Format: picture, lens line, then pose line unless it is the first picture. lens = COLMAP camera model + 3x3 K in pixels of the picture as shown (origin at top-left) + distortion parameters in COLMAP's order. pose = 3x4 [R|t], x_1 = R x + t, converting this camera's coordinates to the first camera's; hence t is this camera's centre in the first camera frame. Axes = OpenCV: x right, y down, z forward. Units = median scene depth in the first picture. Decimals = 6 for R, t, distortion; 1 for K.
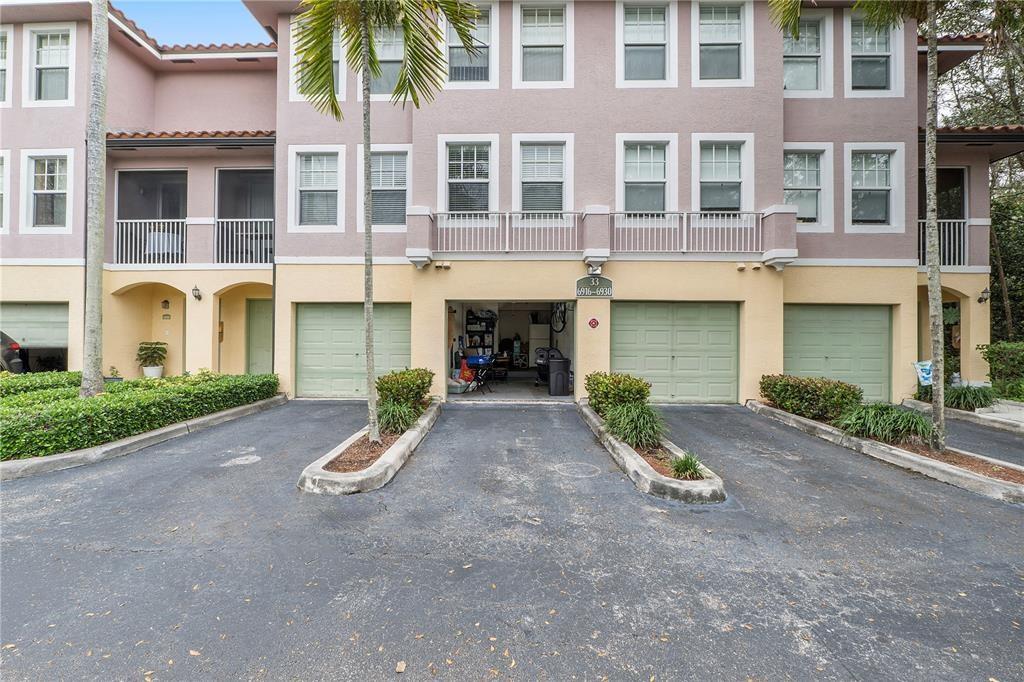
lens RADIAL K [[430.3, 0, 502.4], [0, 430.3, 341.4], [0, 0, 1]] dist [-0.010698, -0.000376]
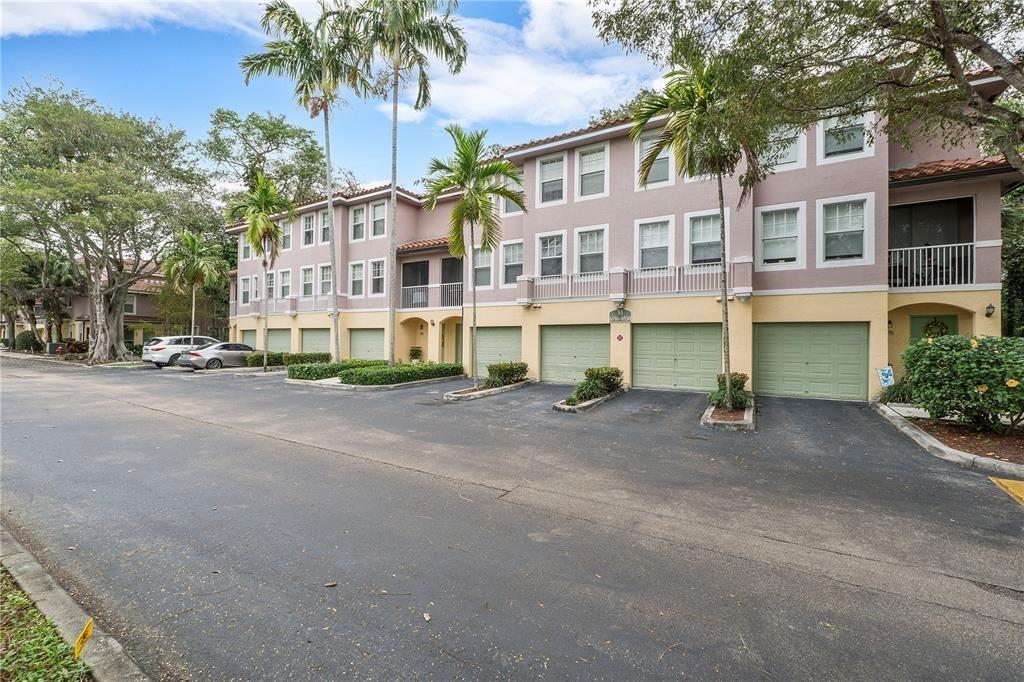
lens RADIAL K [[430.3, 0, 502.4], [0, 430.3, 341.4], [0, 0, 1]] dist [-0.010698, -0.000376]
pose [[0.865855, 0.002079, -0.500290, 0.623624], [-0.004638, 0.999982, -0.003871, -0.019383], [0.500273, 0.005672, 0.865849, -0.623331]]
